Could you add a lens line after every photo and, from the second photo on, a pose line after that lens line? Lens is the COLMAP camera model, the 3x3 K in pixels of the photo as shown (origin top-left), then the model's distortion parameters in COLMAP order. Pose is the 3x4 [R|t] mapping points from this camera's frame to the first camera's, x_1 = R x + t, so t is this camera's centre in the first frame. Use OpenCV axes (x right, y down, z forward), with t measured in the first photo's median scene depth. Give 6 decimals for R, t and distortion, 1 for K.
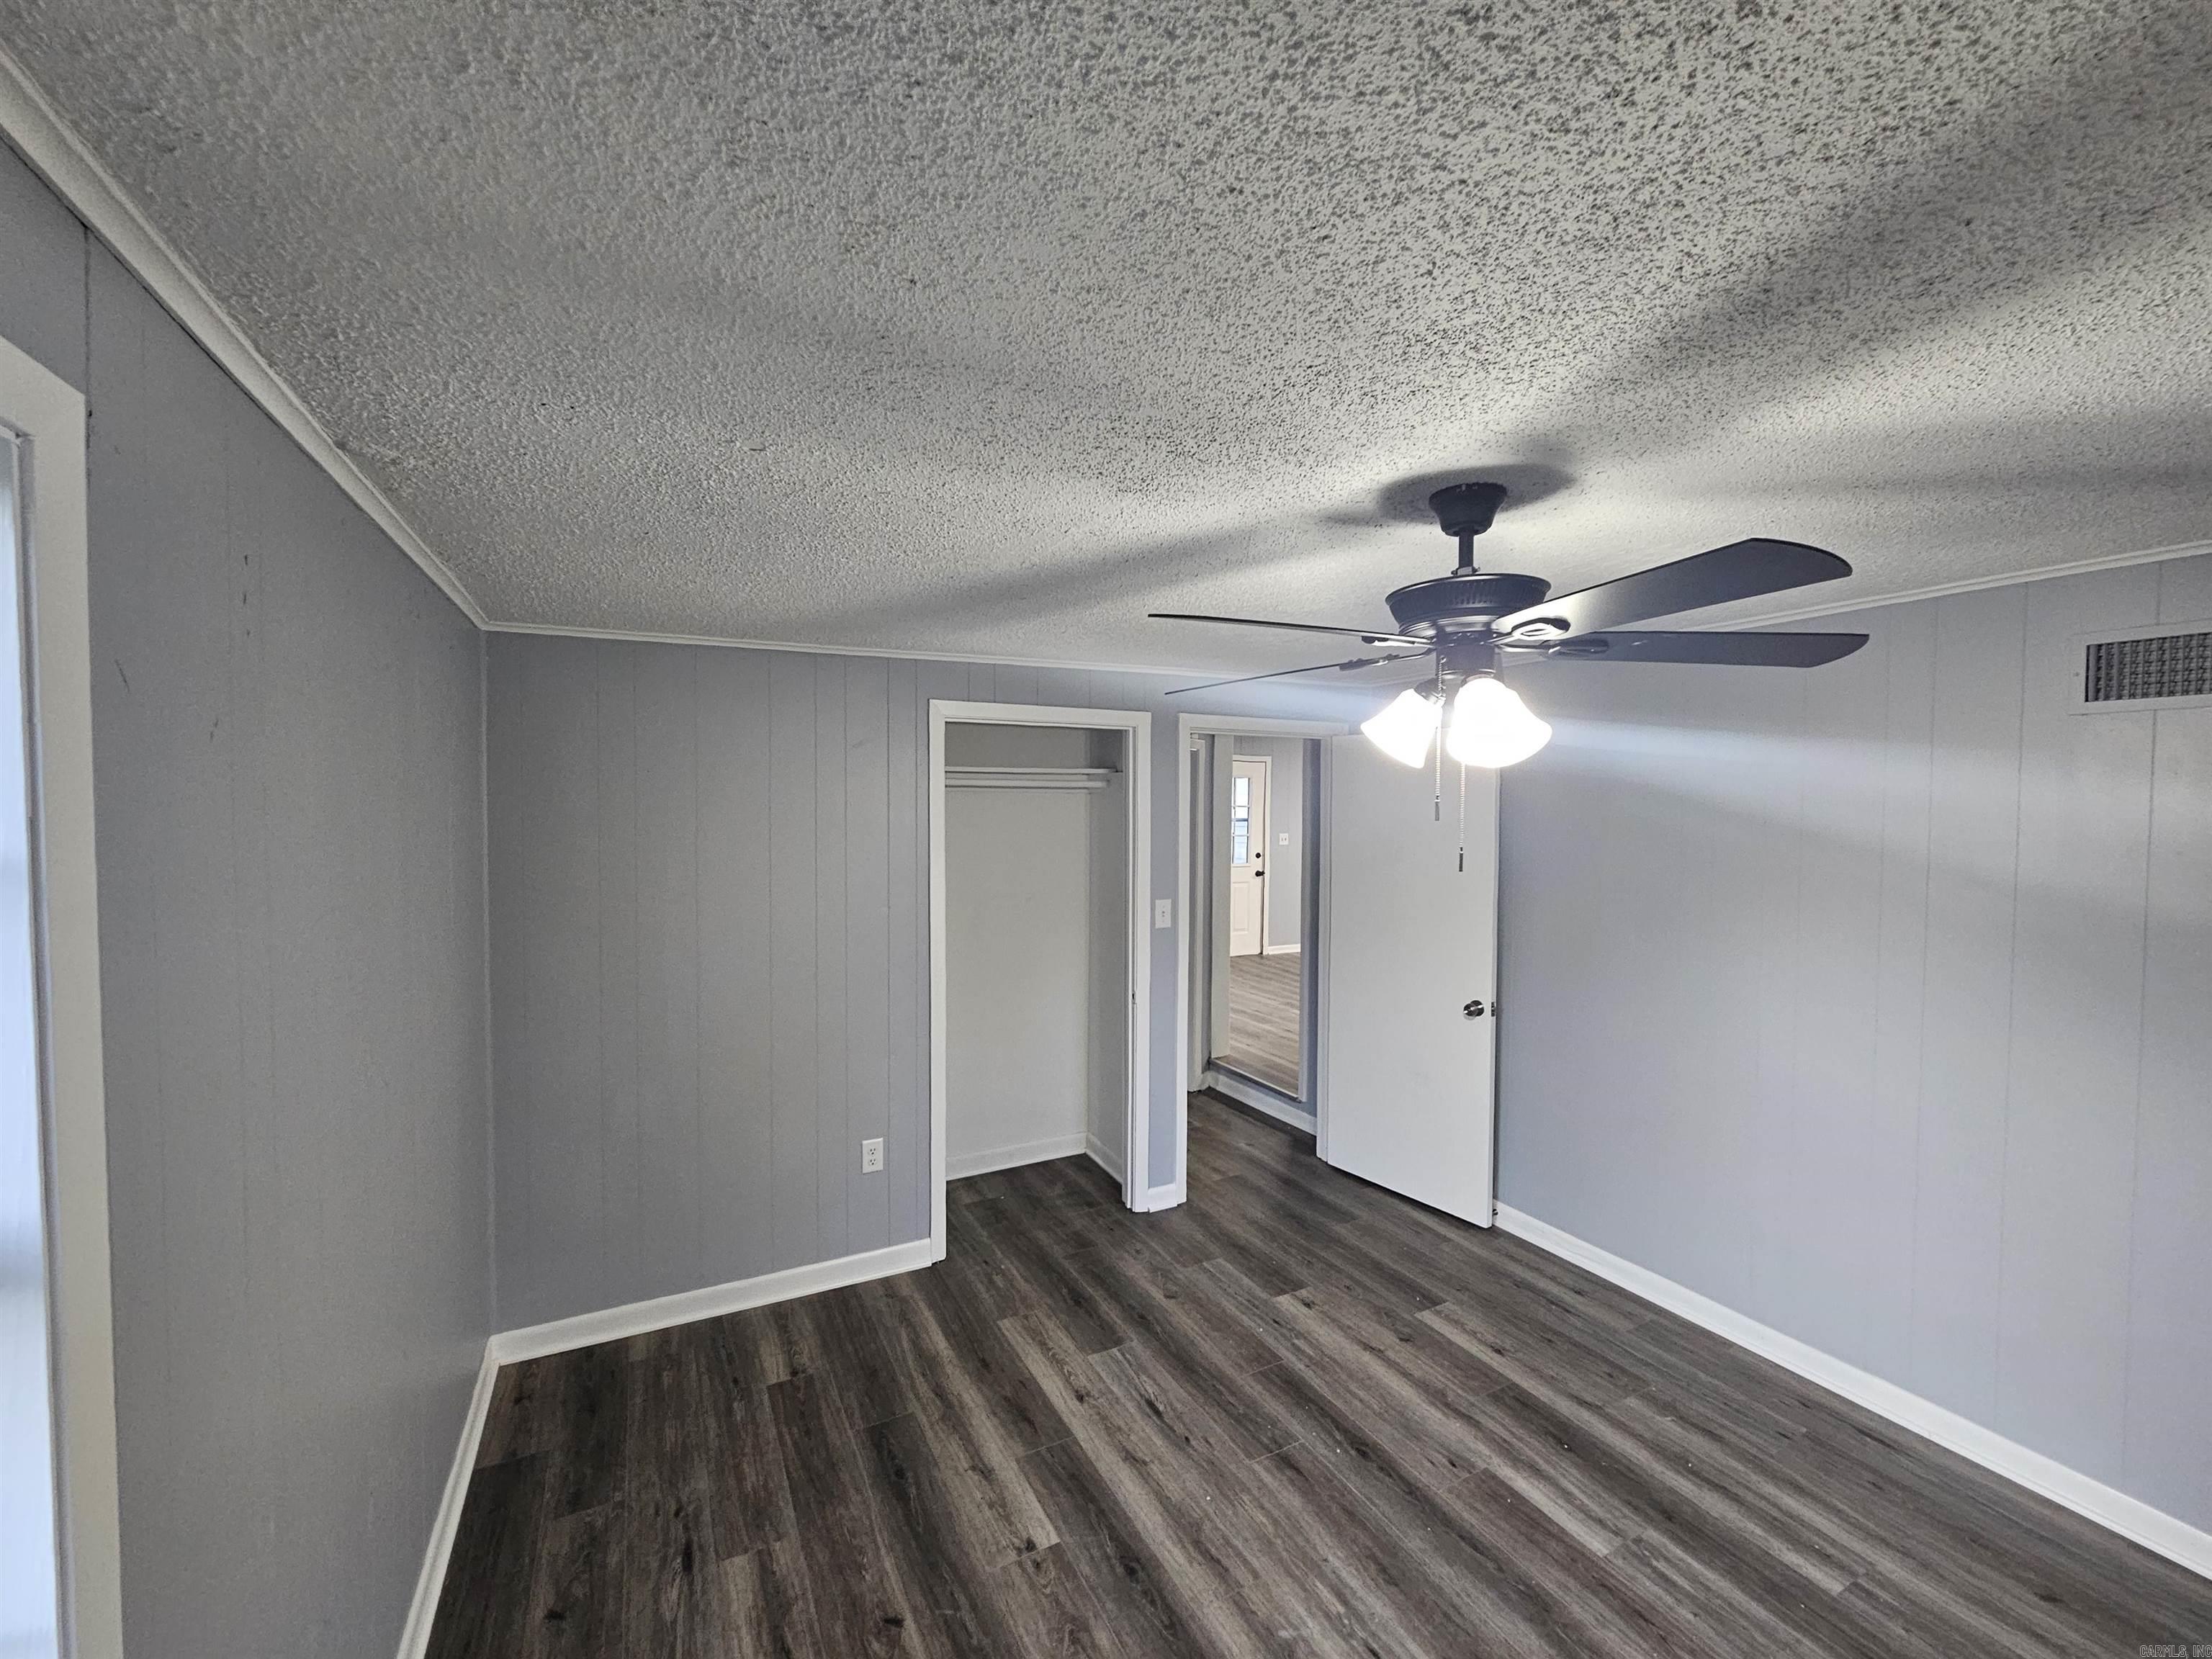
lens RADIAL K [[907.2, 0, 1119.0], [0, 907.2, 835.0], [0, 0, 1]] dist [-0.002264, 0.000461]
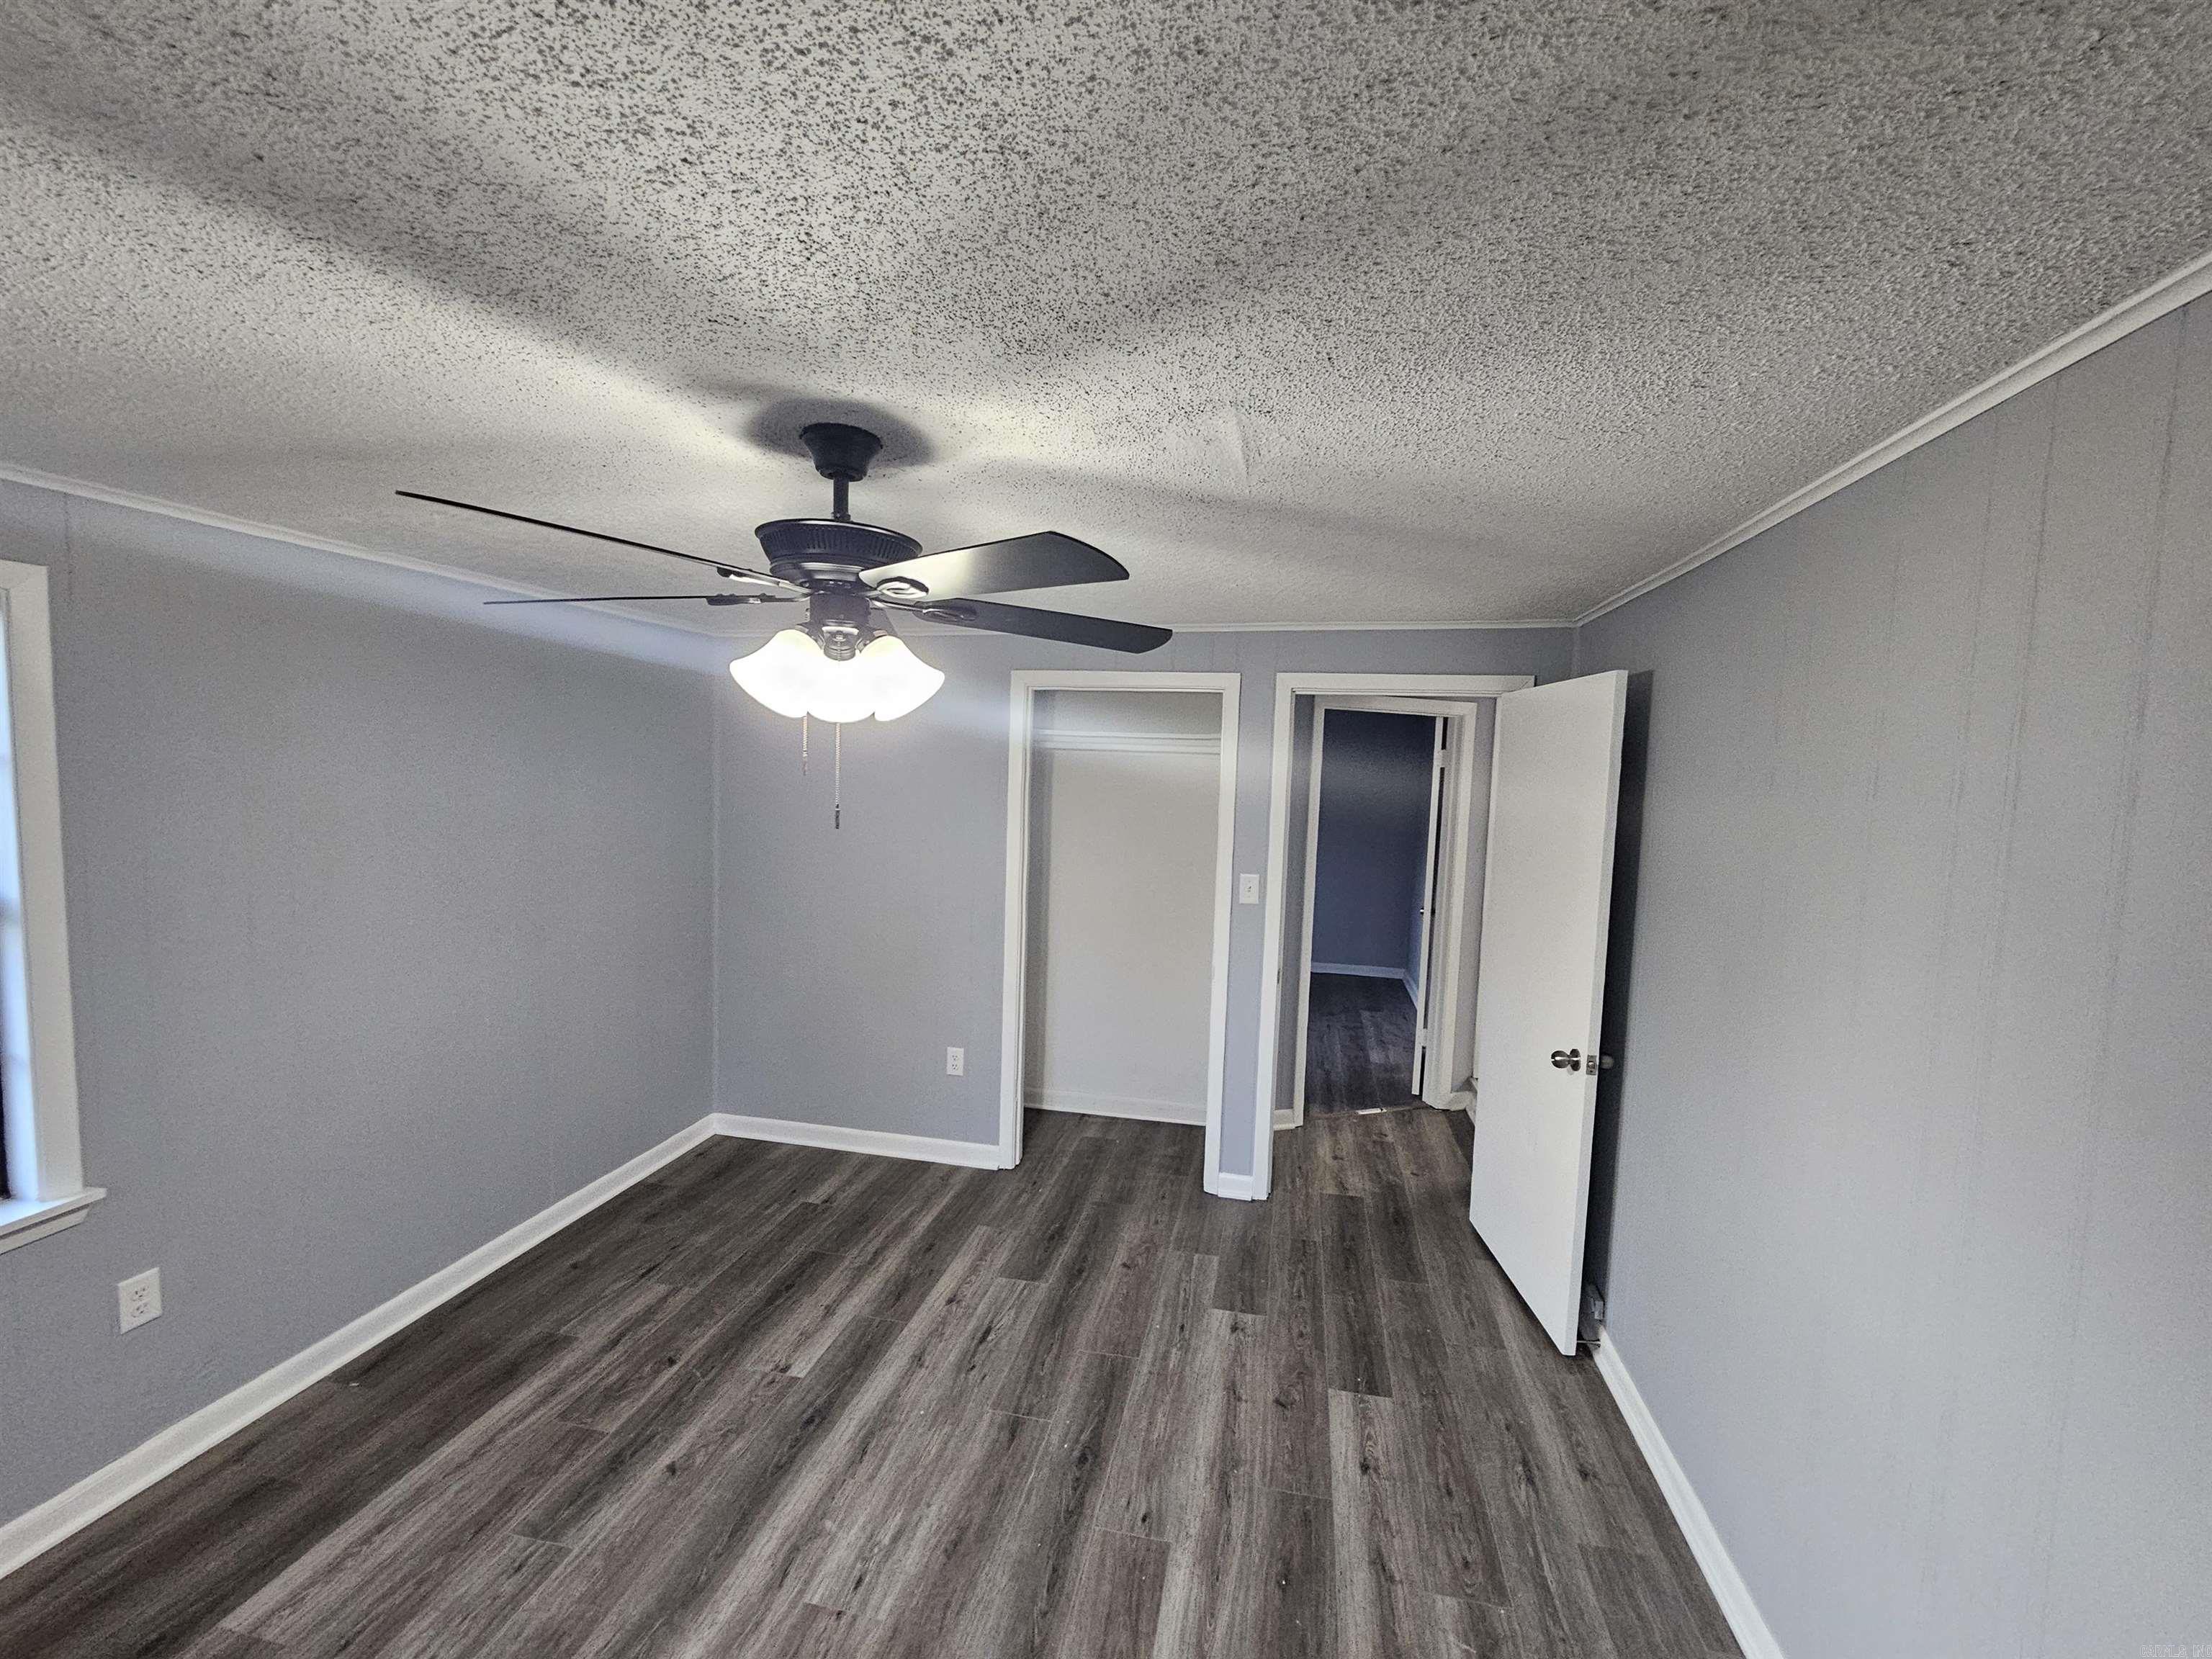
lens RADIAL K [[907.2, 0, 1119.0], [0, 907.2, 835.0], [0, 0, 1]] dist [-0.002264, 0.000461]
pose [[0.776600, 0.069367, -0.626163, 0.841308], [-0.051496, 0.997583, 0.046645, -0.011006], [0.627886, -0.003979, 0.778295, 0.292322]]
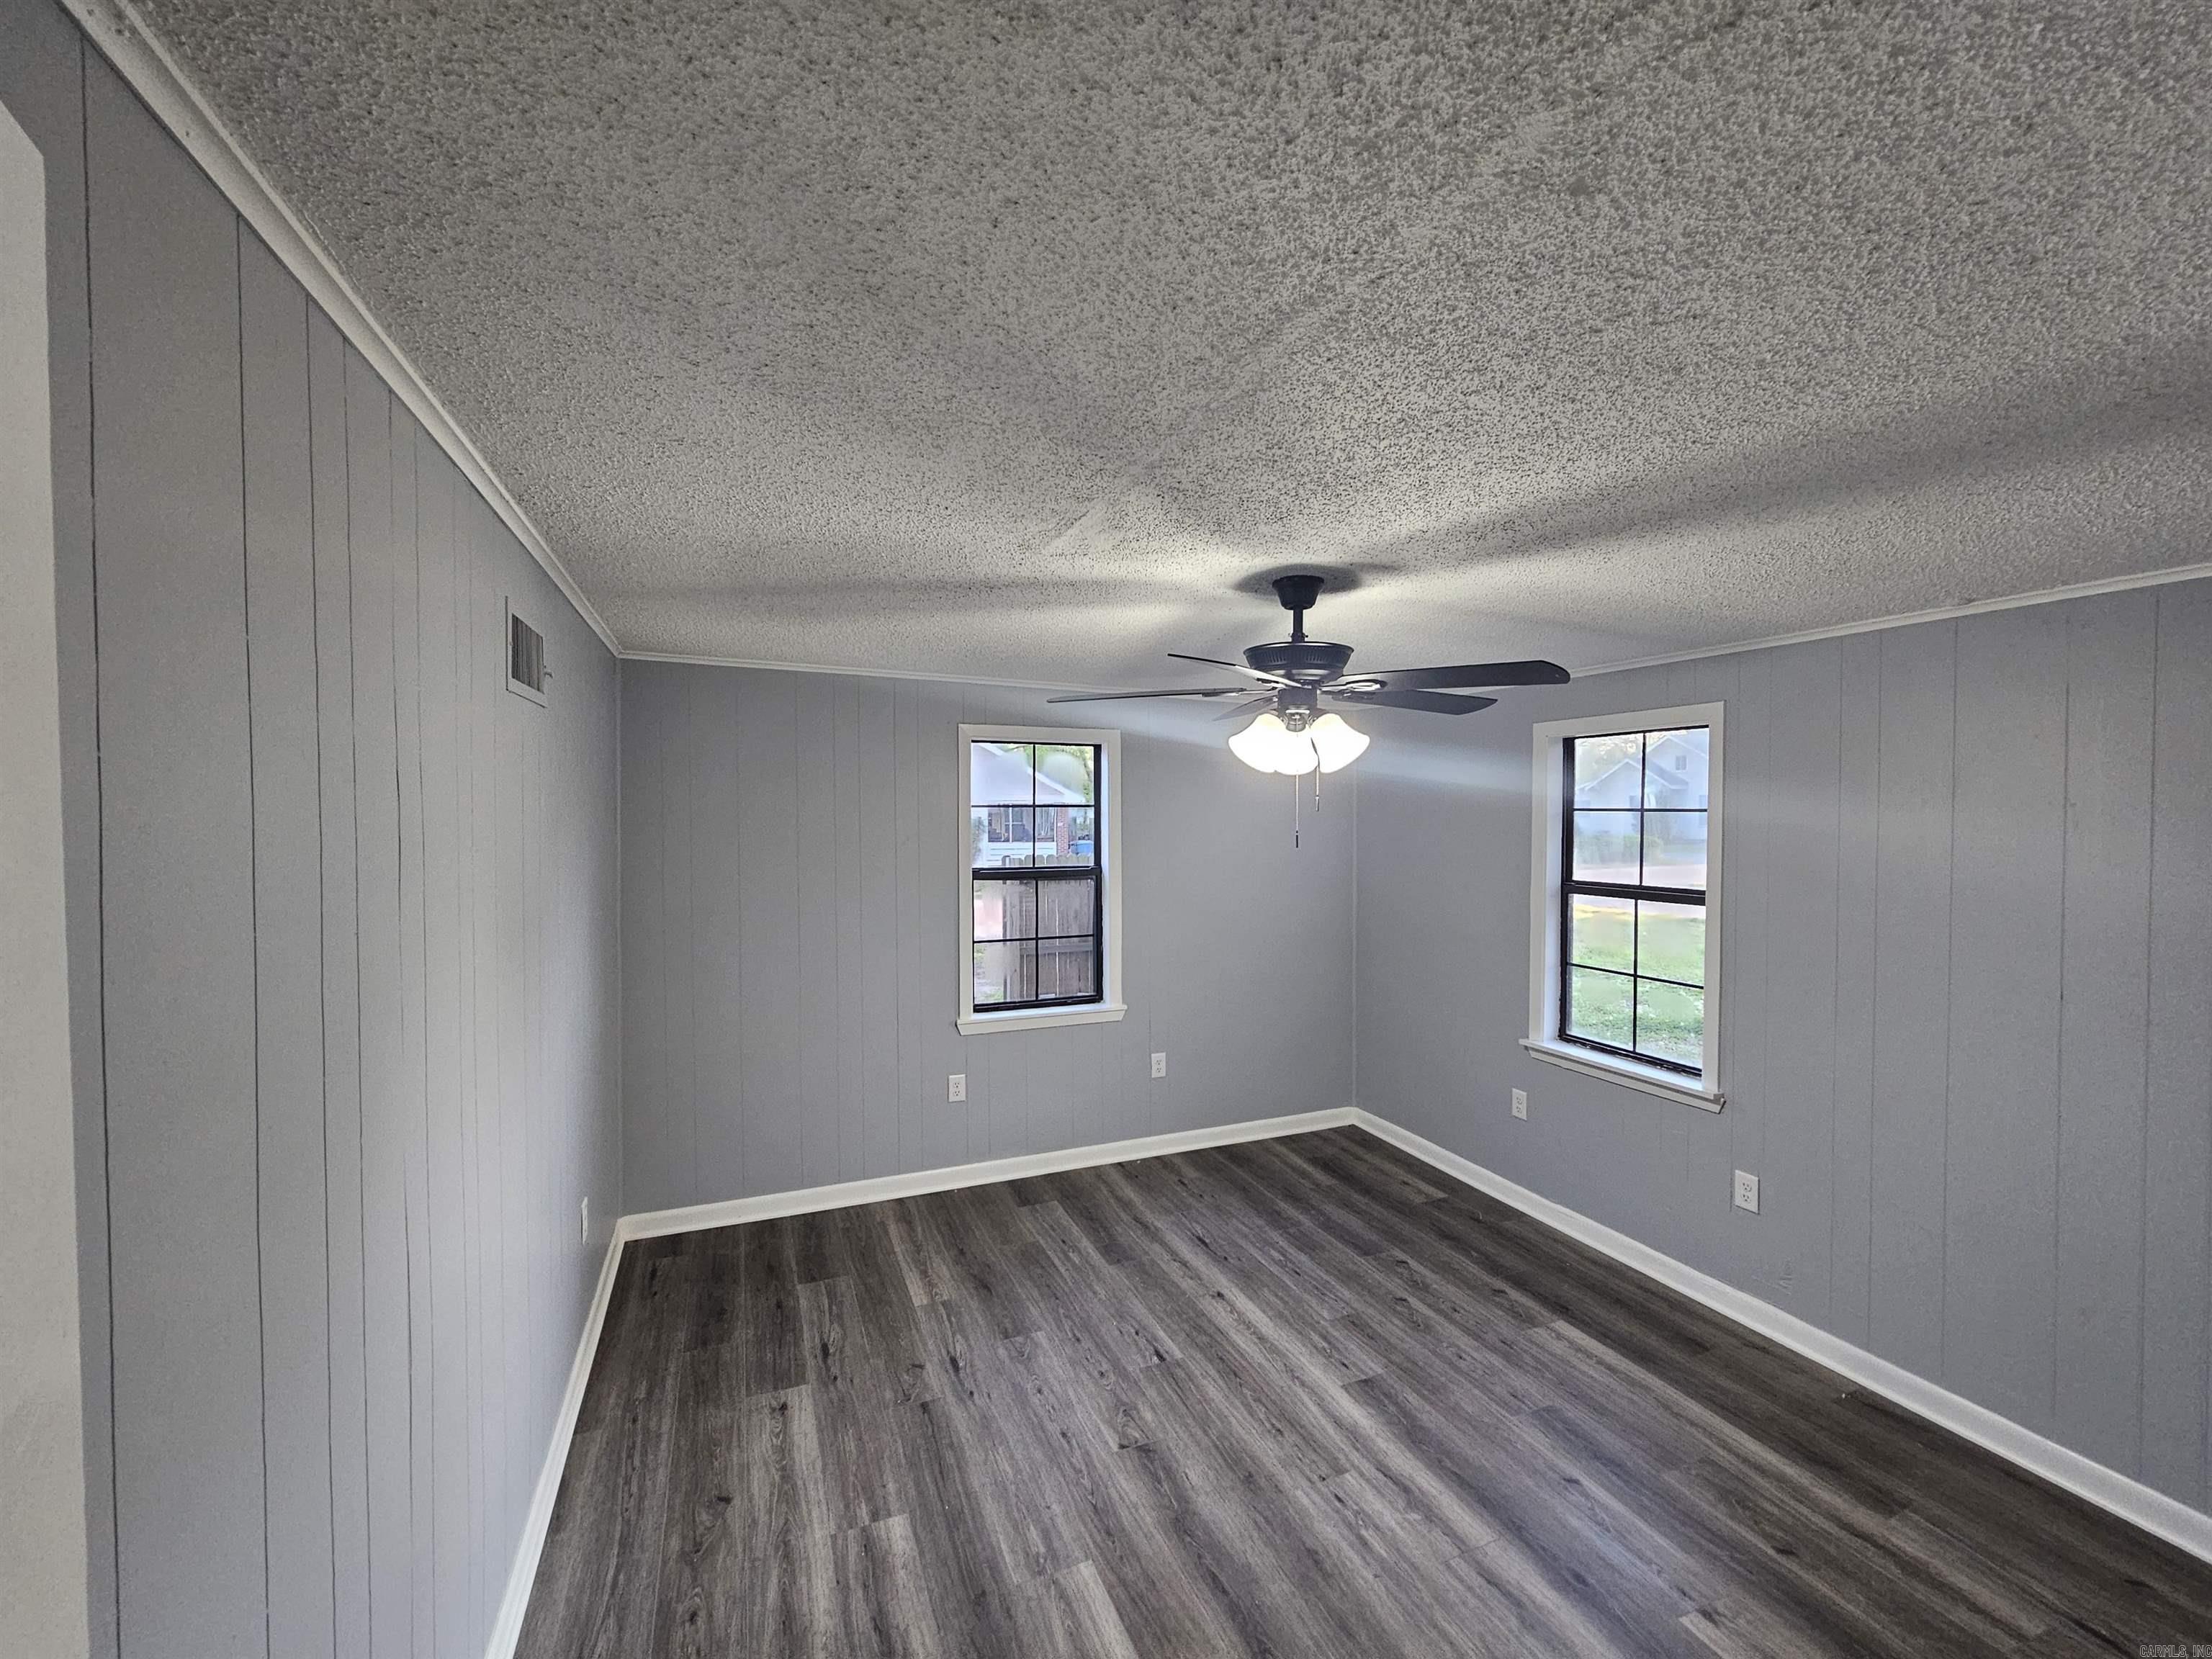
lens RADIAL K [[907.2, 0, 1119.0], [0, 907.2, 835.0], [0, 0, 1]] dist [-0.002264, 0.000461]
pose [[-0.996118, -0.008089, 0.087658, 0.363179], [-0.002801, 0.998178, 0.060275, -0.043690], [-0.087985, 0.059795, -0.994325, 1.663321]]
